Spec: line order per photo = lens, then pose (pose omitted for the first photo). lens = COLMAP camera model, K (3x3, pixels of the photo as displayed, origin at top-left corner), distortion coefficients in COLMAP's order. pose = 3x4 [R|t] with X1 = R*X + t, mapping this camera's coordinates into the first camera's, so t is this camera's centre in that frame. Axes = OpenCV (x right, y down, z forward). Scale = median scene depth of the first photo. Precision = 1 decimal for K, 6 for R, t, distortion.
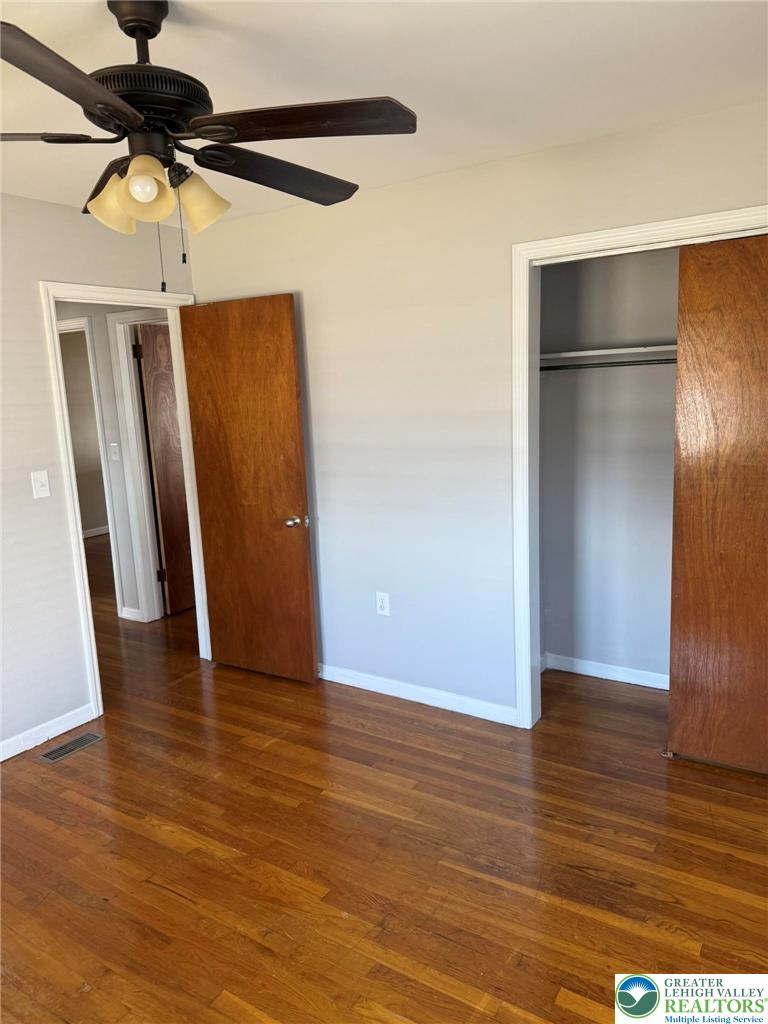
lens RADIAL K [[735.4, 0, 384.0], [0, 735.4, 512.0], [0, 0, 1]] dist [0.050420, -0.069547]
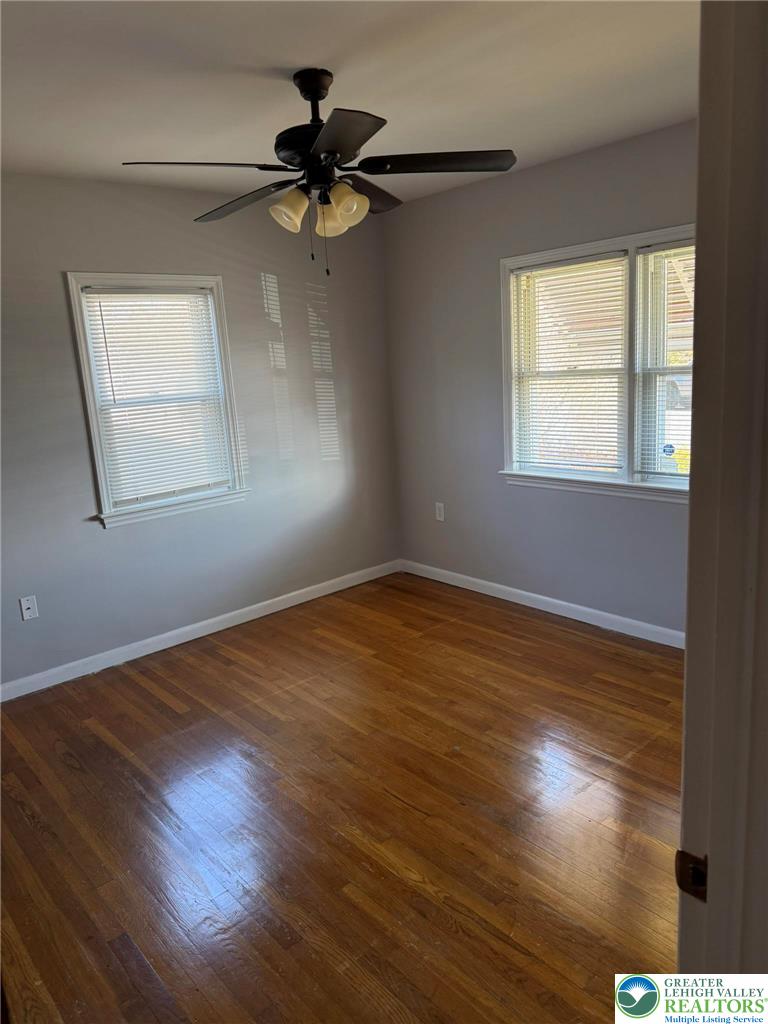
lens RADIAL K [[735.4, 0, 384.0], [0, 735.4, 512.0], [0, 0, 1]] dist [0.050420, -0.069547]
pose [[-0.958646, 0.050880, 0.280015, -0.572426], [0.152843, 0.922004, 0.355735, -0.269375], [-0.240075, 0.383822, -0.891652, 1.777547]]
